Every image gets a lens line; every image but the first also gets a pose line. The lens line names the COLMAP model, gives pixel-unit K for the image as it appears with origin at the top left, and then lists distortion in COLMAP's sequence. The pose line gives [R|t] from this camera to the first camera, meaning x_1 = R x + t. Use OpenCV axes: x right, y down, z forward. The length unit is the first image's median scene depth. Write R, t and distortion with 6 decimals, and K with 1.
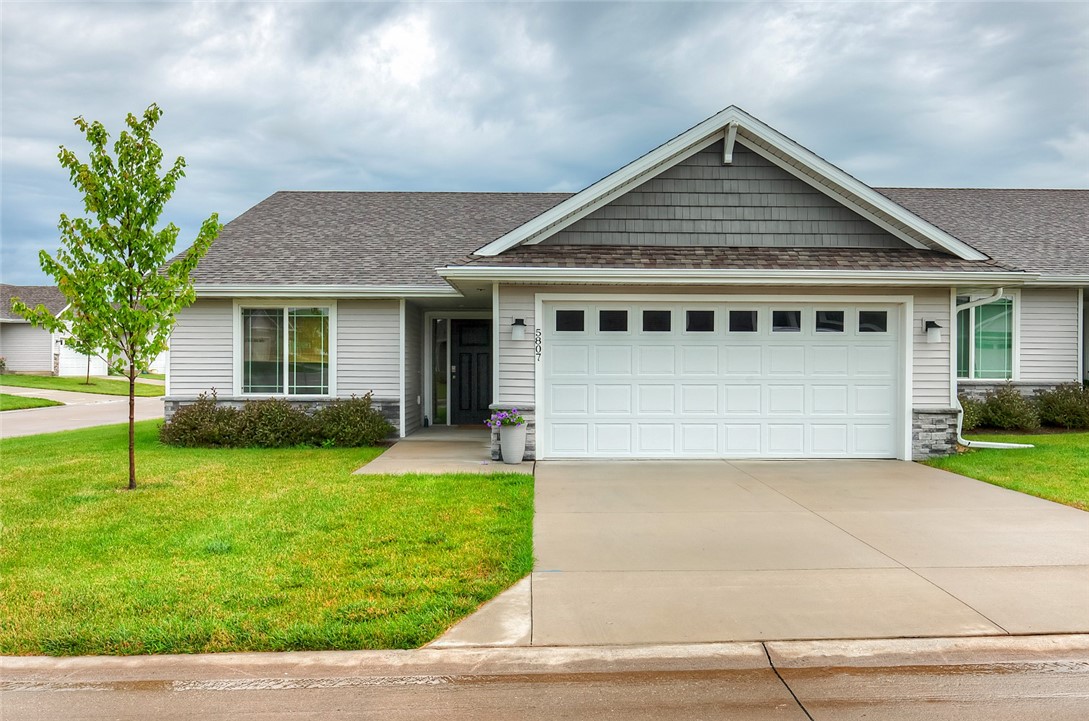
lens RADIAL K [[777.5, 0, 544.5], [0, 777.5, 360.5], [0, 0, 1]] dist [0.110720, -0.174426]
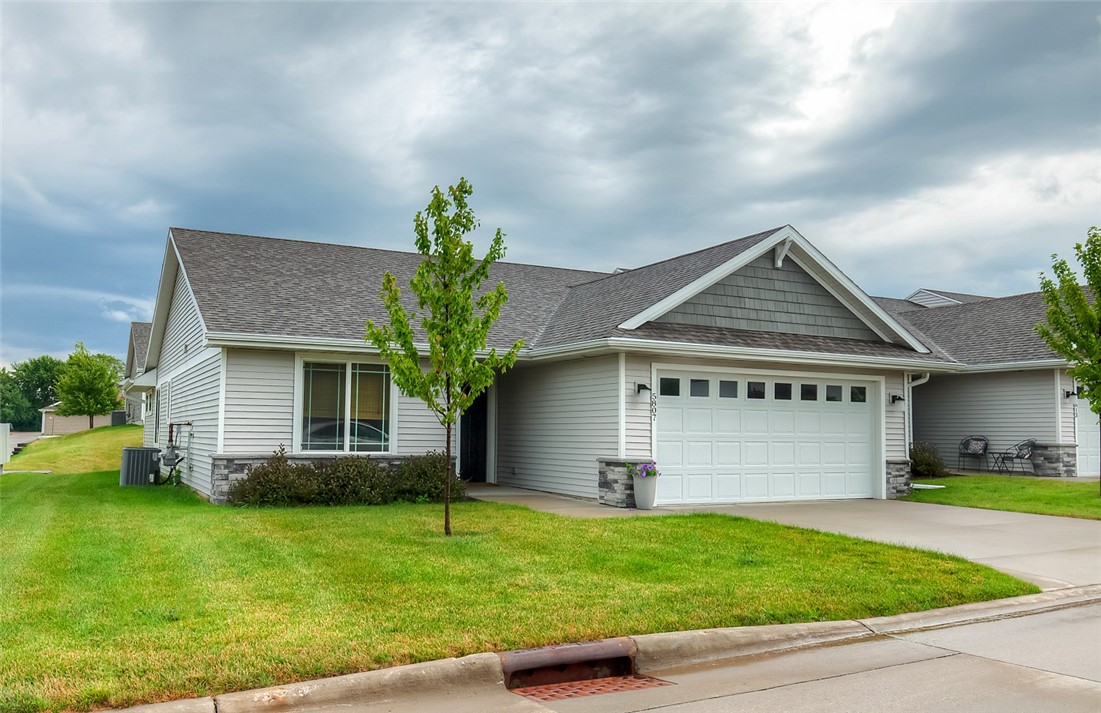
lens RADIAL K [[905.1, 0, 550.5], [0, 905.1, 356.5], [0, 0, 1]] dist [0.024674, 0.000619]
pose [[0.900614, 0.042847, 0.432503, -0.715416], [-0.013514, 0.997408, -0.070671, 0.002030], [-0.434410, 0.057802, 0.898859, -0.151853]]
